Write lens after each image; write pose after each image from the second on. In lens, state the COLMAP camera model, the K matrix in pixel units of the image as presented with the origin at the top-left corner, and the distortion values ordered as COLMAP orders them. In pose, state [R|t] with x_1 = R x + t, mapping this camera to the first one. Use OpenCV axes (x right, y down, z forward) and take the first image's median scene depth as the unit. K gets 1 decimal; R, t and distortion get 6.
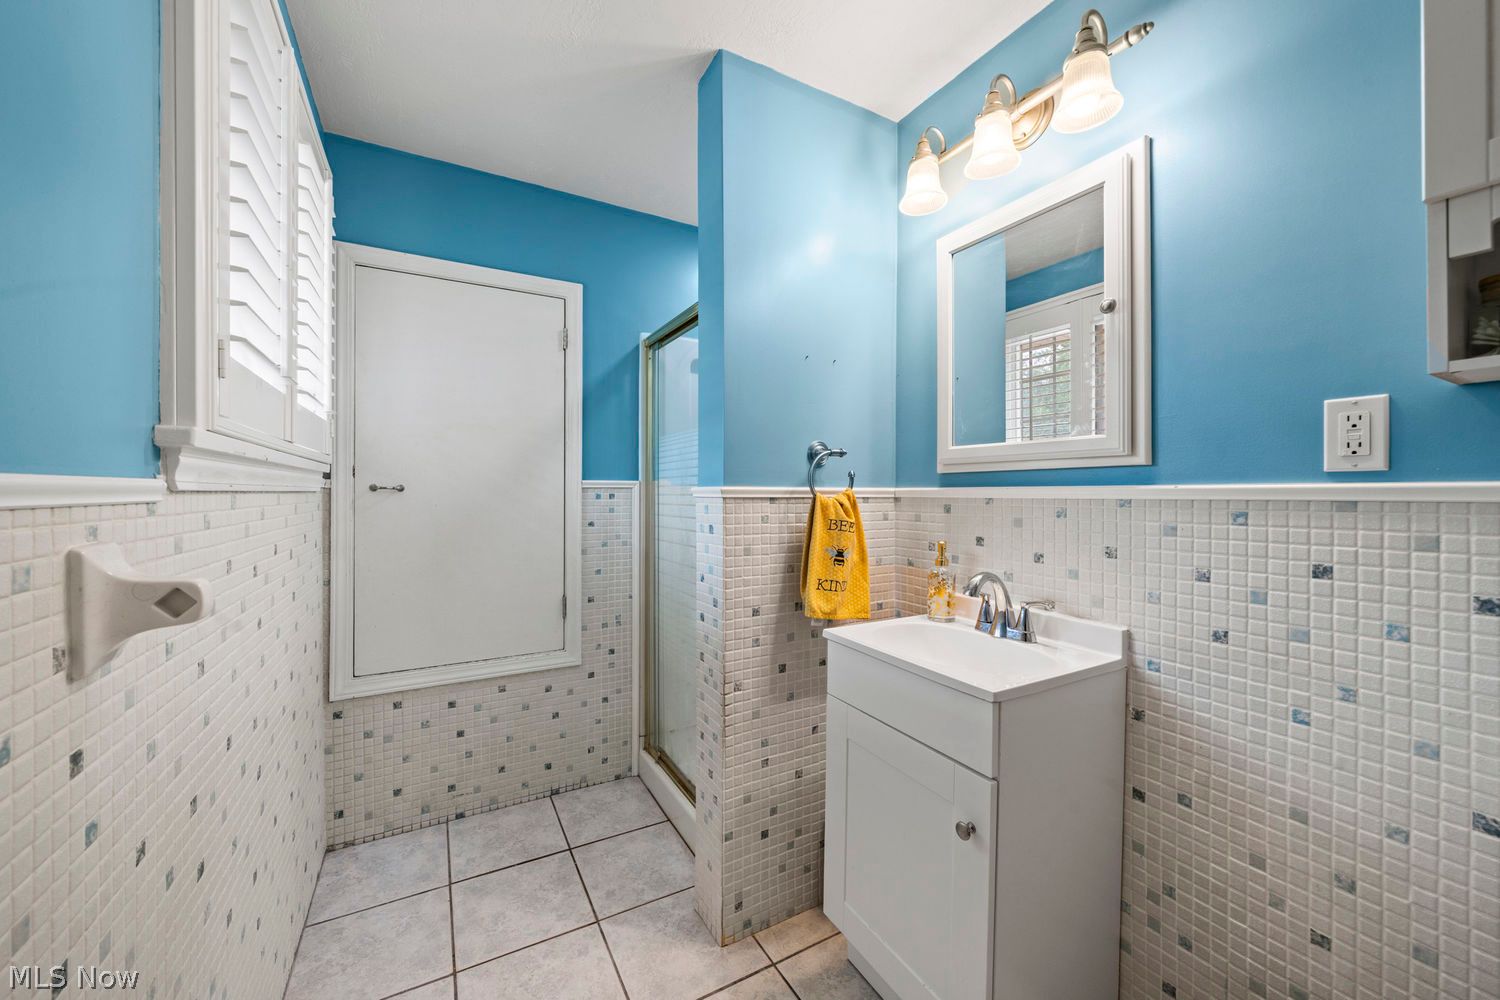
lens RADIAL K [[561.4, 0, 747.7], [0, 561.4, 493.2], [0, 0, 1]] dist [-0.001278, -0.000125]
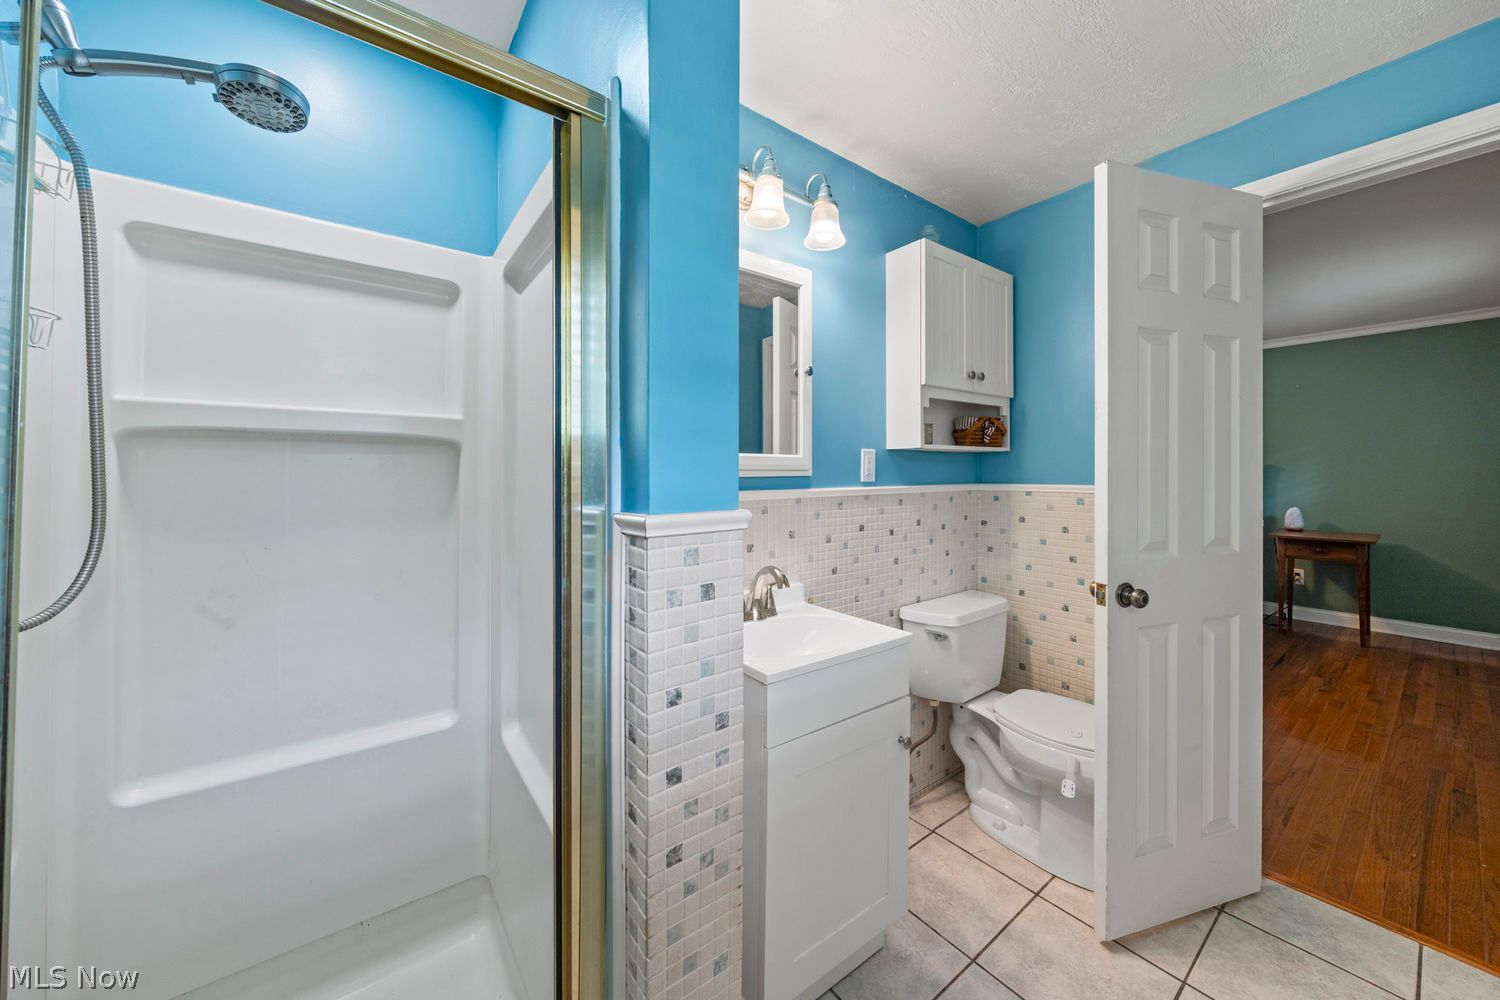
lens RADIAL K [[529.4, 0, 751.4], [0, 529.4, 471.7], [0, 0, 1]] dist [-0.000513, -0.000022]
pose [[-0.136084, -0.004367, 0.990688, -0.866490], [-0.000810, 0.999990, 0.004297, -0.079578], [-0.990697, -0.000218, -0.136086, 1.562103]]
